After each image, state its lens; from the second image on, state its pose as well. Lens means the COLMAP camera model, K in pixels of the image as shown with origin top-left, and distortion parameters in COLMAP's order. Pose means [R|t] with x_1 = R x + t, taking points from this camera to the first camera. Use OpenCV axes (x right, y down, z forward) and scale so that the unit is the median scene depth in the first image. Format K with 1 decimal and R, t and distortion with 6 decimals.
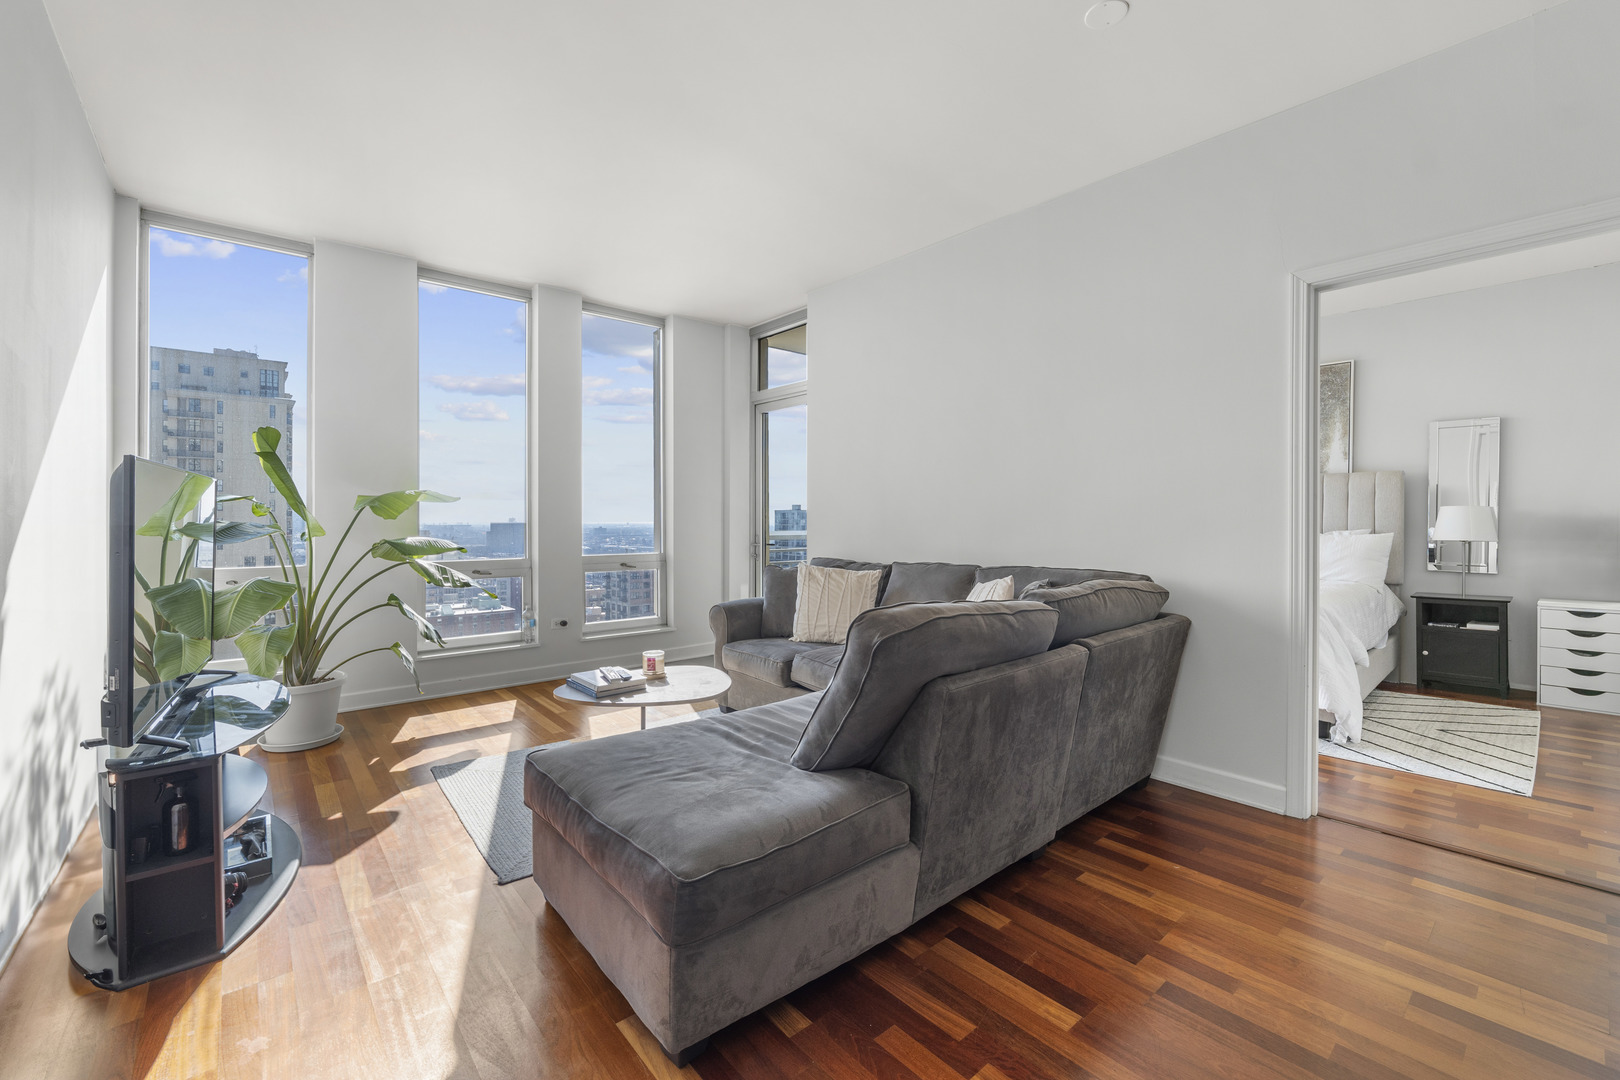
lens RADIAL K [[665.7, 0, 782.3], [0, 665.7, 520.0], [0, 0, 1]] dist [-0.007340, -0.000018]
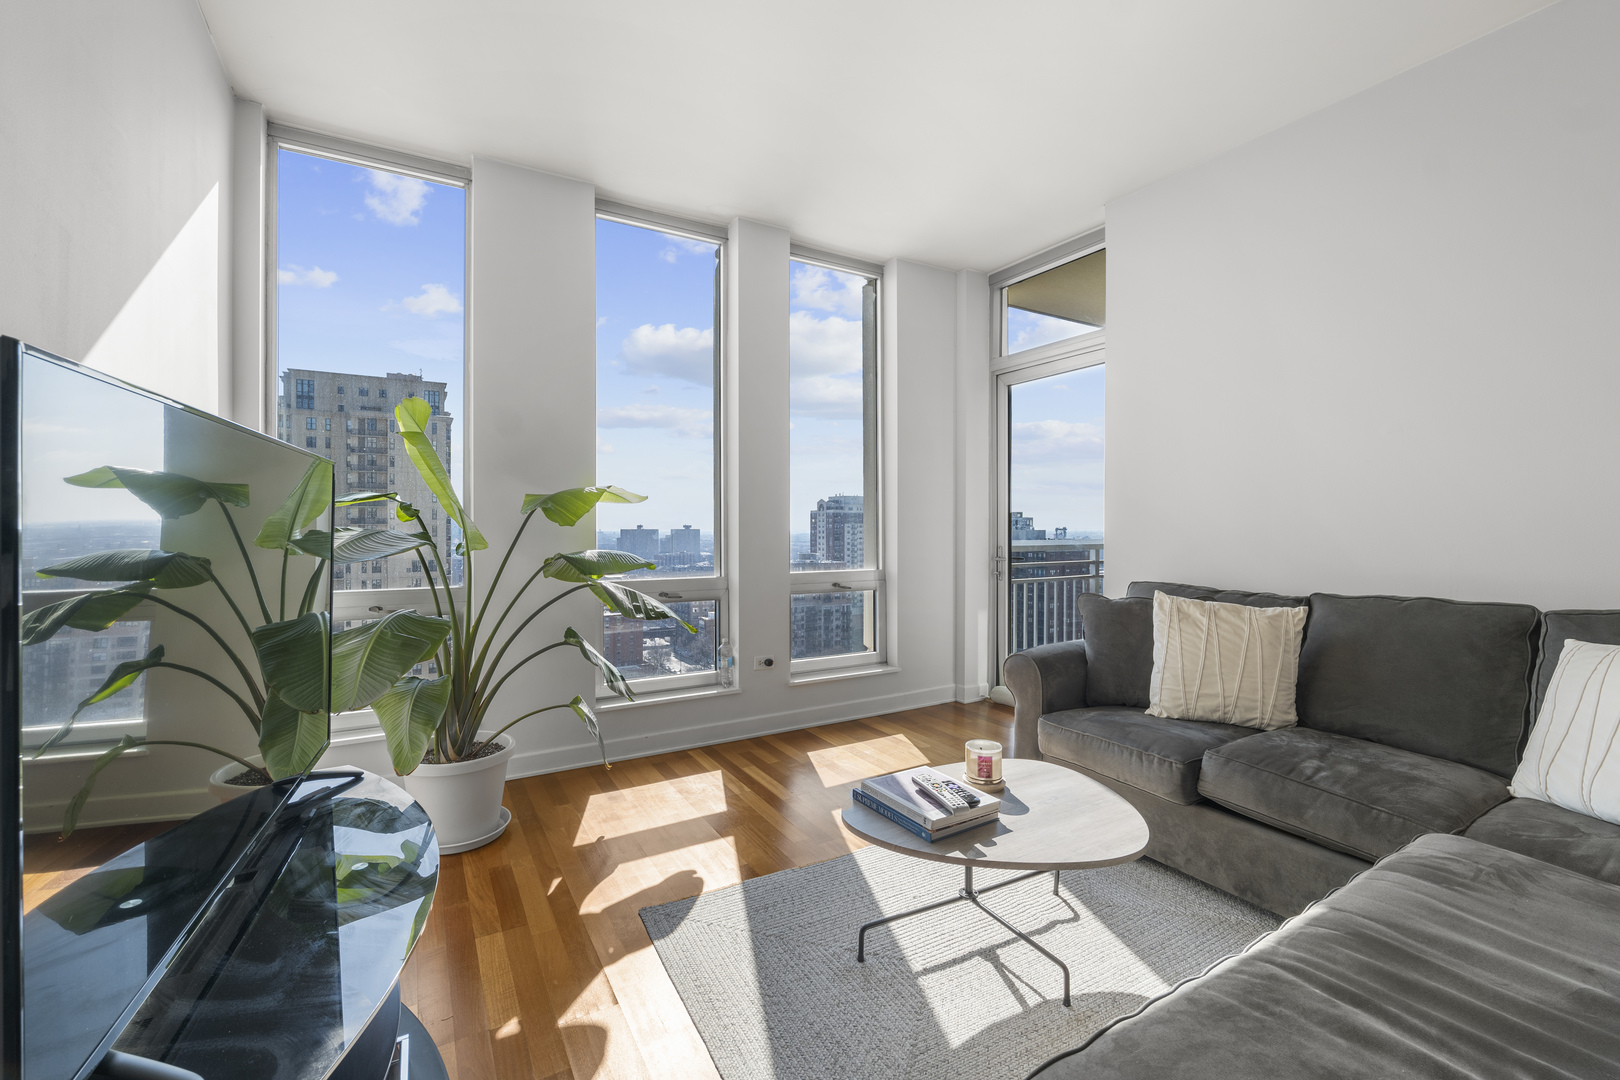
lens RADIAL K [[665.1, 0, 782.2], [0, 665.1, 527.1], [0, 0, 1]] dist [-0.008476, -0.000159]
pose [[0.984972, -0.001060, -0.172712, -0.225760], [0.001135, 0.999999, 0.000334, 0.000195], [0.172712, -0.000525, 0.984972, 0.312930]]
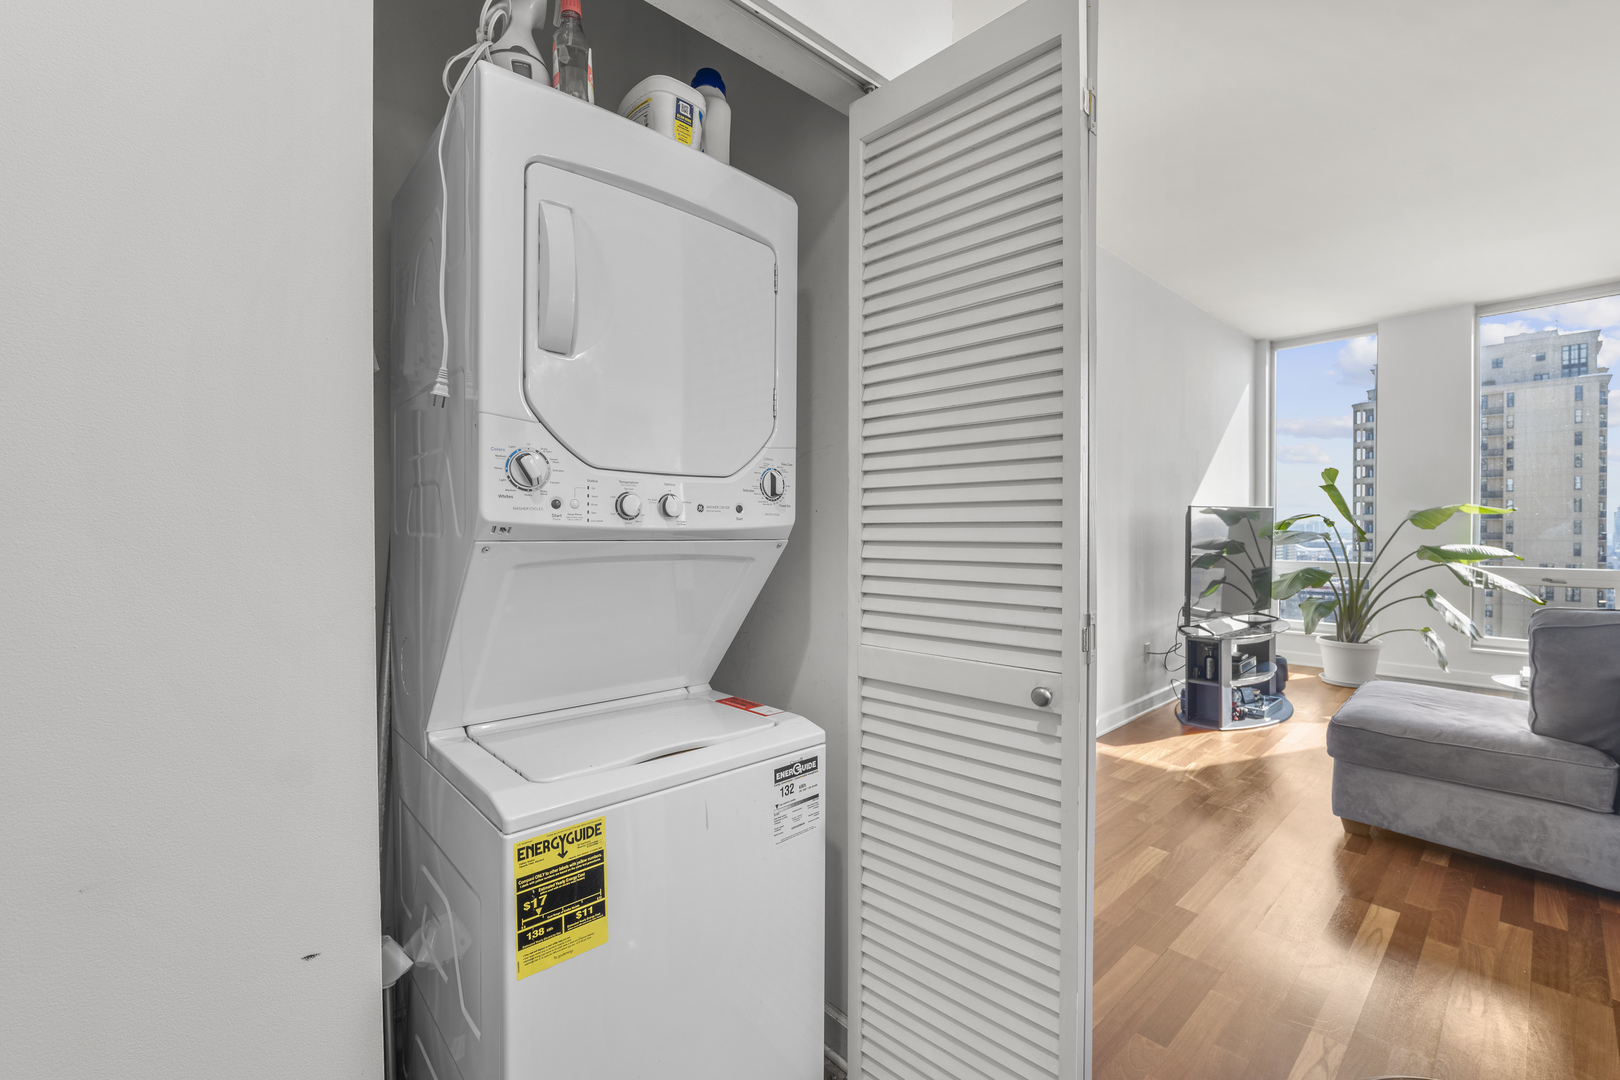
lens RADIAL K [[665.4, 0, 810.0], [0, 665.4, 540.0], [0, 0, 1]] dist [-0.006828, -0.000372]
pose [[0.039910, 0.020193, -0.998999, 0.600223], [0.006834, 0.999767, 0.020481, -0.014338], [0.999180, -0.007645, 0.039763, -0.210578]]
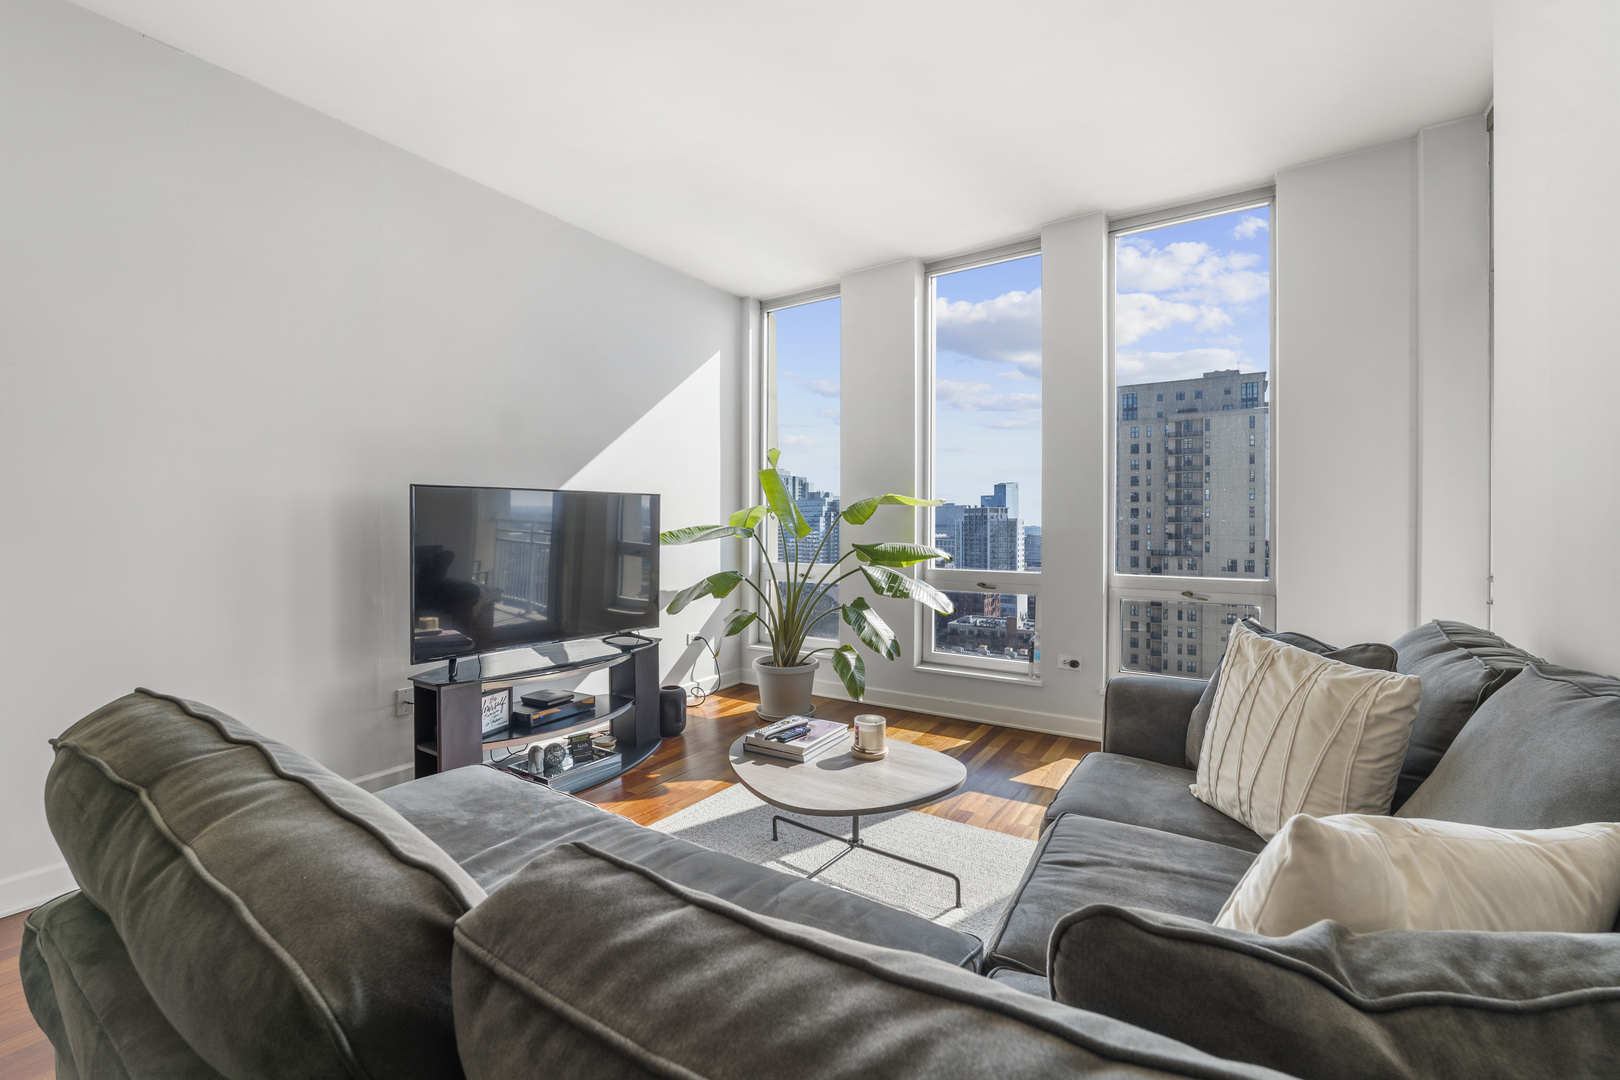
lens RADIAL K [[664.8, 0, 815.7], [0, 664.8, 515.2], [0, 0, 1]] dist [0.000168, 0.000103]
pose [[0.300542, -0.012775, -0.953683, 0.366434], [-0.002590, 0.999896, -0.014210, 0.000803], [0.953765, 0.006741, 0.300478, 0.618961]]
